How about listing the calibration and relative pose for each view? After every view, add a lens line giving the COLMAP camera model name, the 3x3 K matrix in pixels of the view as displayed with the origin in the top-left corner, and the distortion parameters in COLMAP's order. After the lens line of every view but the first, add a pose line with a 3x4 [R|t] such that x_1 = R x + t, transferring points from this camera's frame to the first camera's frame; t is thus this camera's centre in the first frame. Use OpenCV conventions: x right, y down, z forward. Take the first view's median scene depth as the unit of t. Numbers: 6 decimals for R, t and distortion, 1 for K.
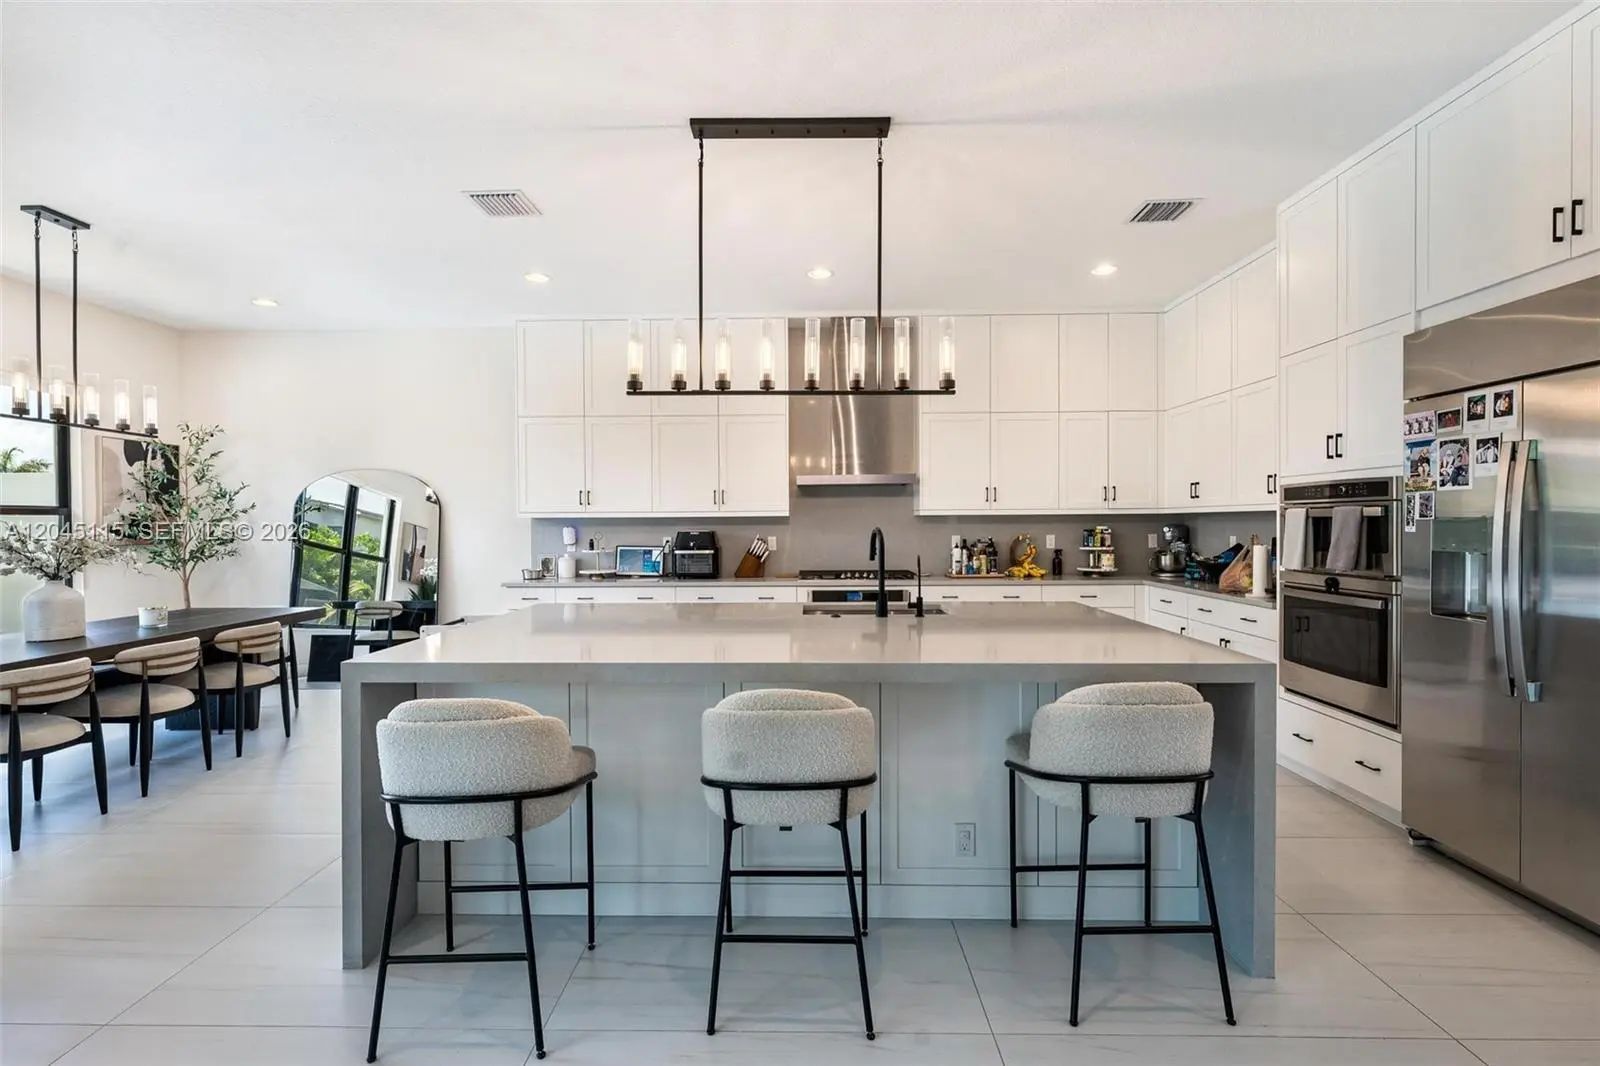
lens RADIAL K [[725.0, 0, 793.1], [0, 725.0, 530.0], [0, 0, 1]] dist [0.000014, -0.001089]
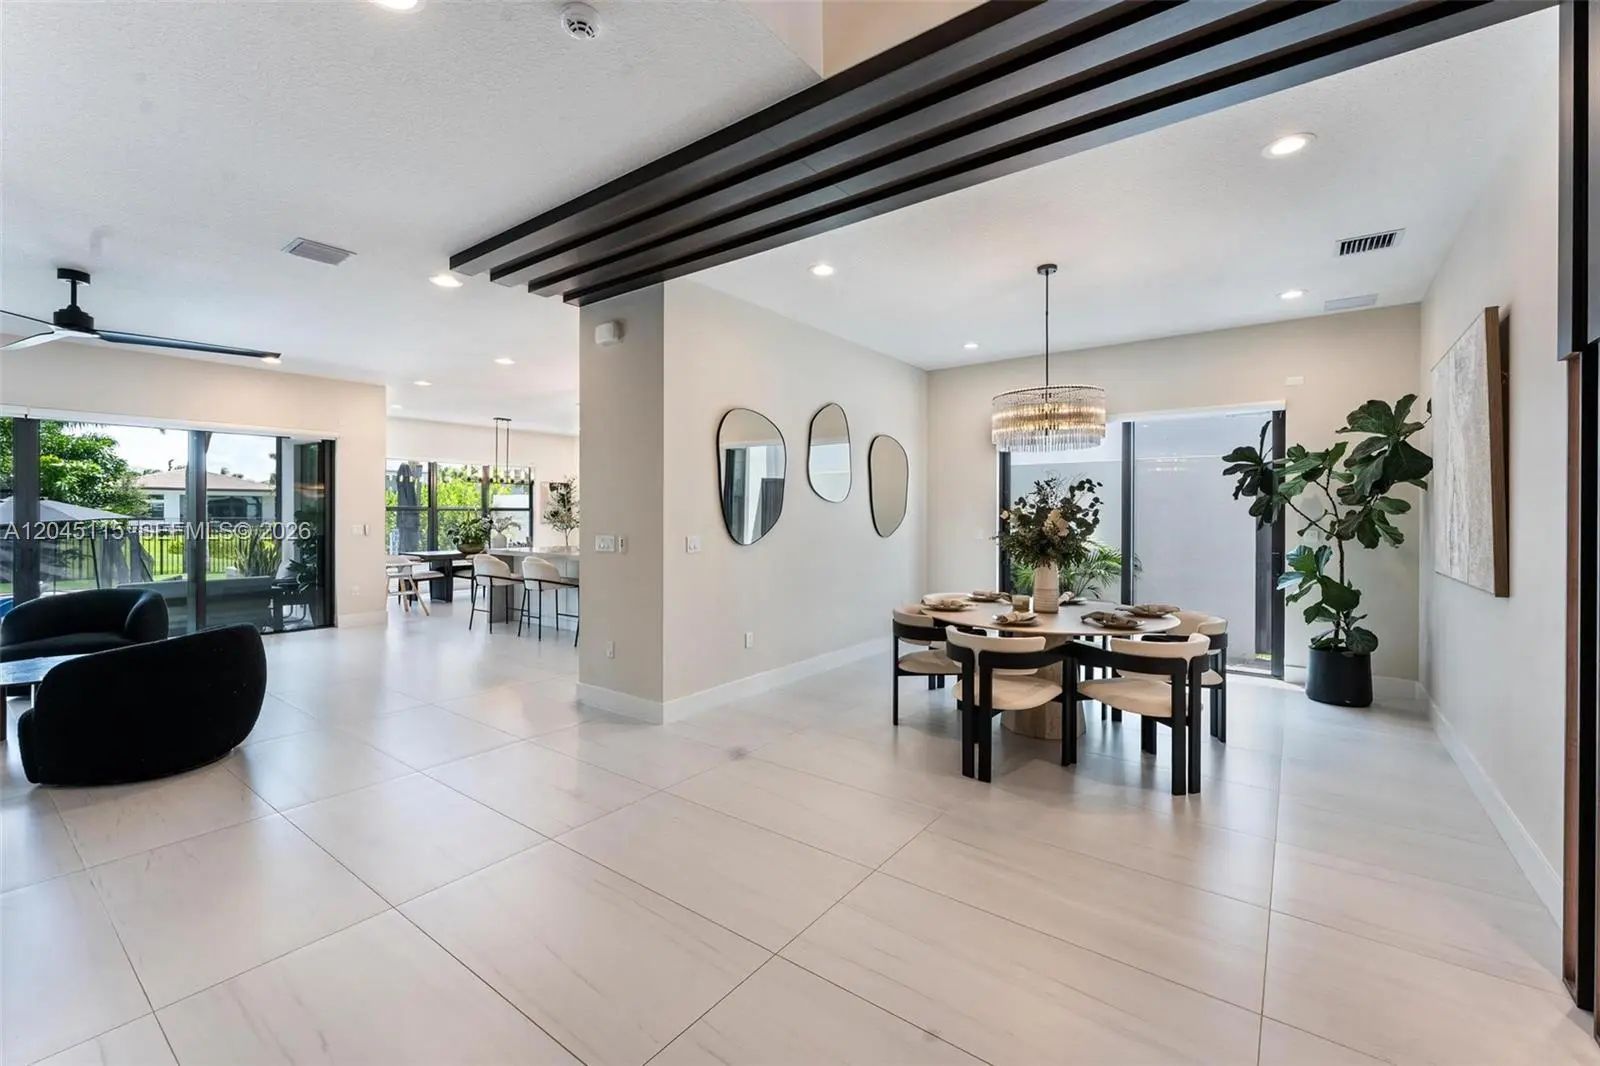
lens RADIAL K [[653.4, 0, 831.2], [0, 653.4, 516.4], [0, 0, 1]] dist [-0.000904, -0.000860]
pose [[0.836465, 0.010412, -0.547921, 1.205903], [-0.013761, 0.999903, -0.002006, -0.009778], [0.547847, 0.009217, 0.836528, -0.416205]]
